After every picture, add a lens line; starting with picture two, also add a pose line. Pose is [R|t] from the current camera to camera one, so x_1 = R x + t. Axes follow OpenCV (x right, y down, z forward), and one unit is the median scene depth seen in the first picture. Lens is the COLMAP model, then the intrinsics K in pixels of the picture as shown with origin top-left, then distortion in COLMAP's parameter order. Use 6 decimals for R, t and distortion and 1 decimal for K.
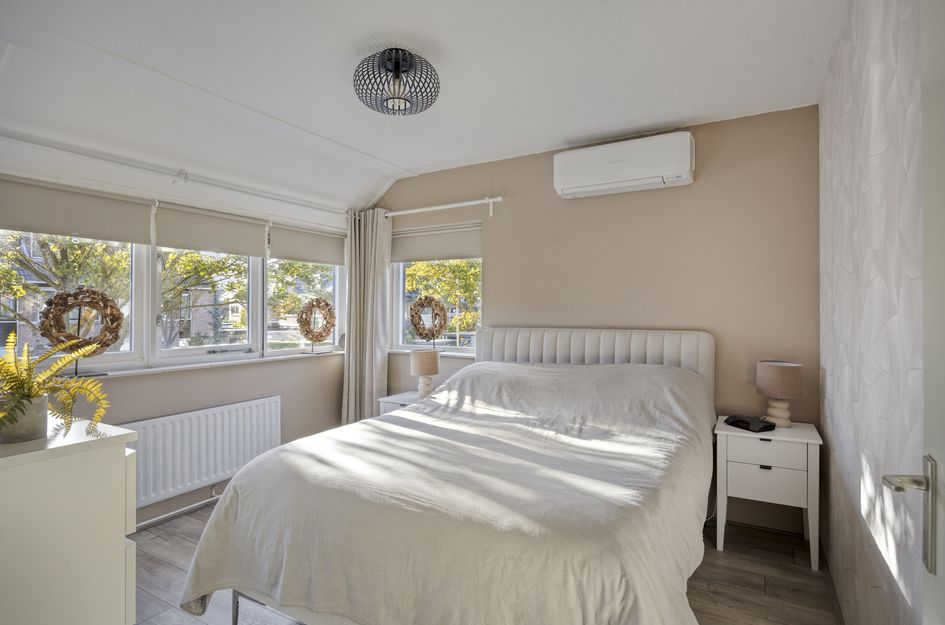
lens RADIAL K [[490.5, 0, 477.1], [0, 490.5, 314.1], [0, 0, 1]] dist [-0.012430, 0.001941]
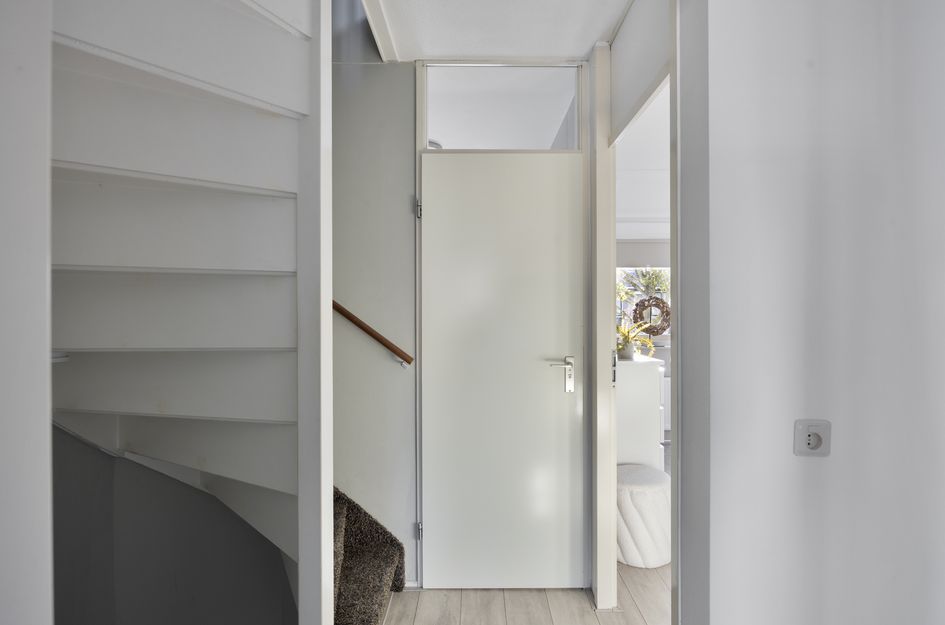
lens RADIAL K [[490.5, 0, 477.1], [0, 490.5, 314.1], [0, 0, 1]] dist [-0.012430, 0.001941]
pose [[0.502871, 0.003004, -0.864356, 0.425474], [0.003463, 0.999979, 0.005491, -0.000937], [0.864354, -0.005755, 0.502850, -0.462648]]
